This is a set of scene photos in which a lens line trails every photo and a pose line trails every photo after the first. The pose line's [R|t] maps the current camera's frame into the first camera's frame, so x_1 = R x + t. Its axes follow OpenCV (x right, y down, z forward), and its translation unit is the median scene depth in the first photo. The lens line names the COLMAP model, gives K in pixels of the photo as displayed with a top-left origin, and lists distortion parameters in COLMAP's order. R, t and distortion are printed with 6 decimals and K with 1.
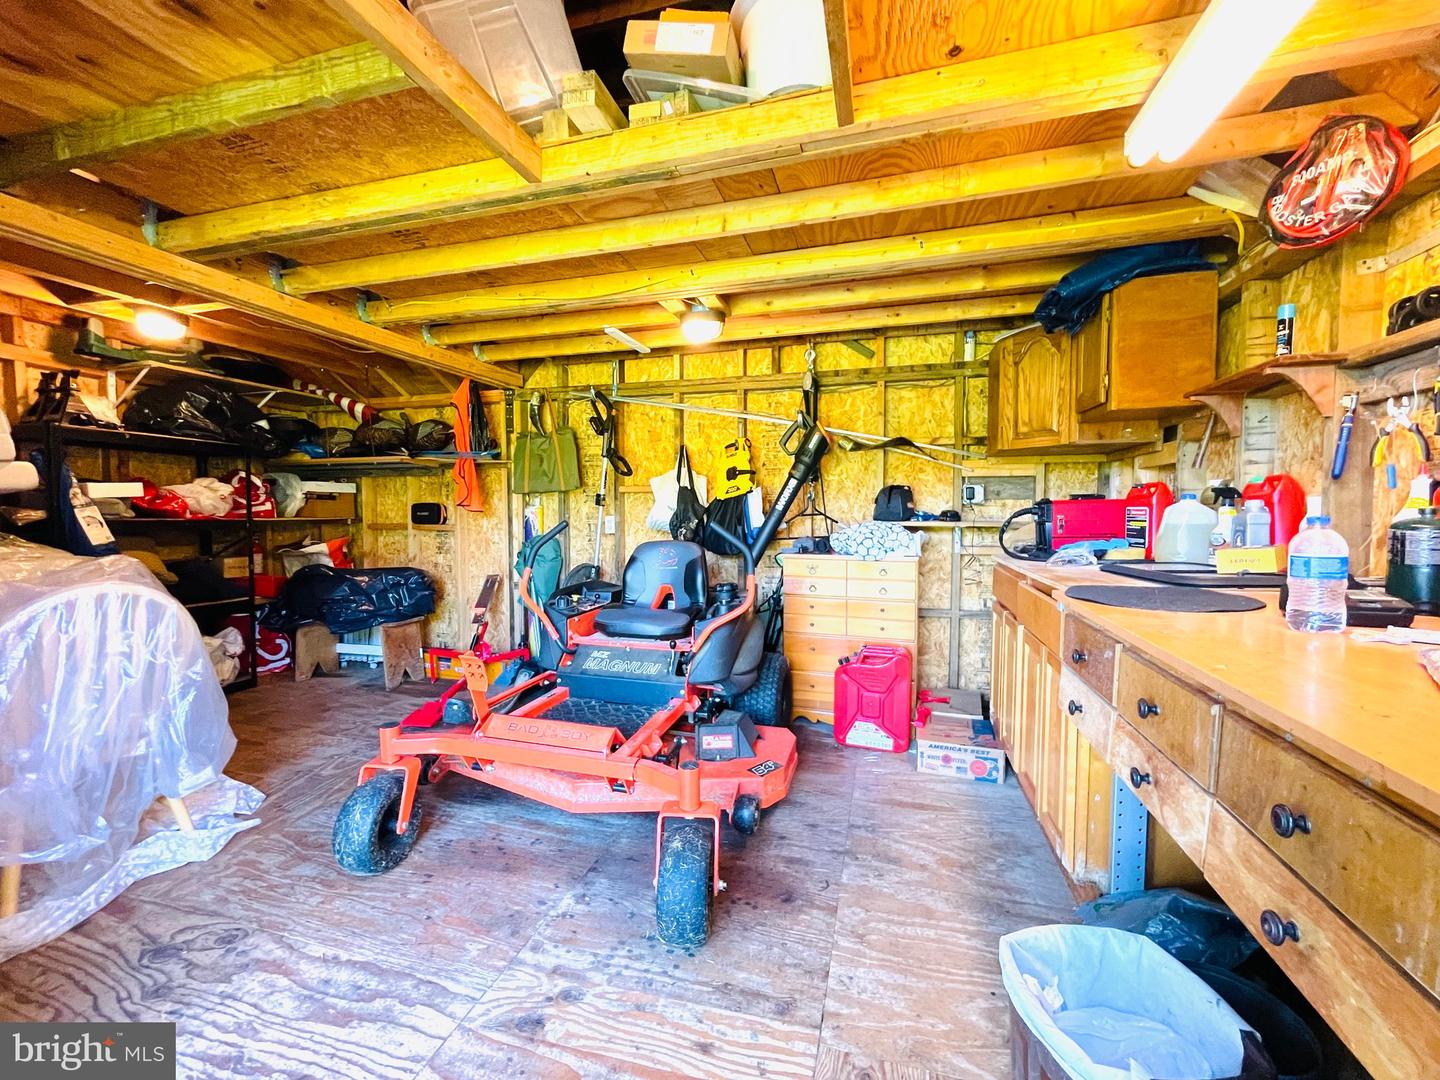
lens RADIAL K [[581.9, 0, 717.4], [0, 581.9, 539.7], [0, 0, 1]] dist [-0.005662, 0.001121]
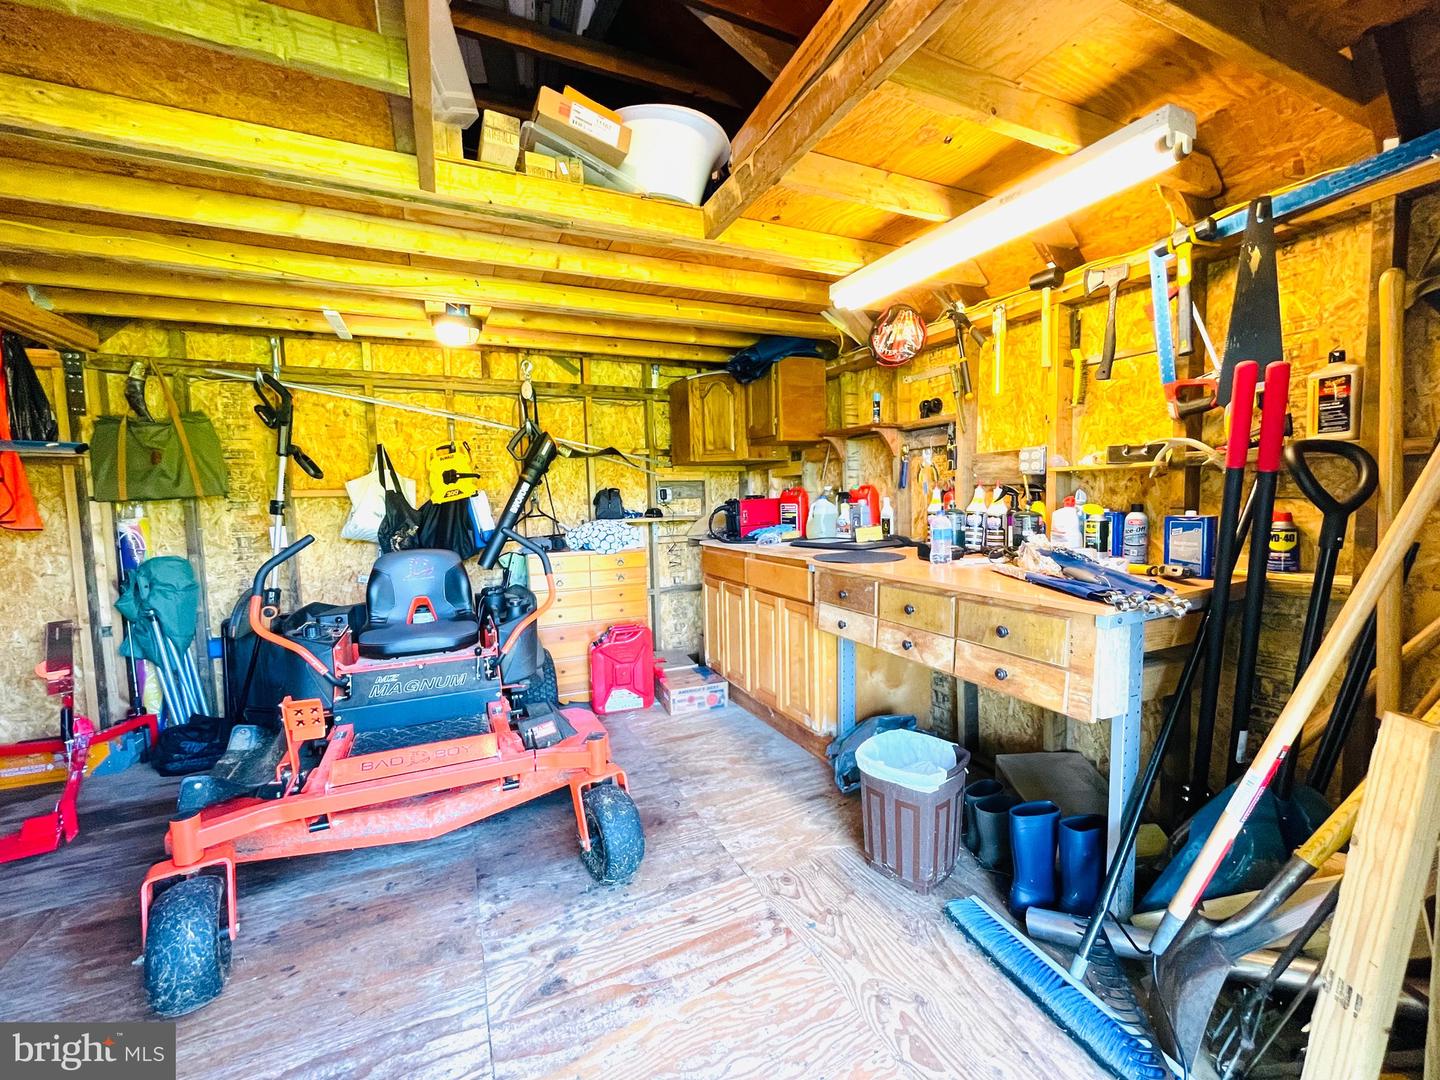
lens RADIAL K [[581.9, 0, 717.7], [0, 581.9, 538.4], [0, 0, 1]] dist [-0.005662, 0.001121]
pose [[0.751428, -0.063672, 0.656736, -0.353480], [0.058256, 0.997848, 0.030088, -0.017823], [-0.657239, 0.015651, 0.753520, -0.027916]]
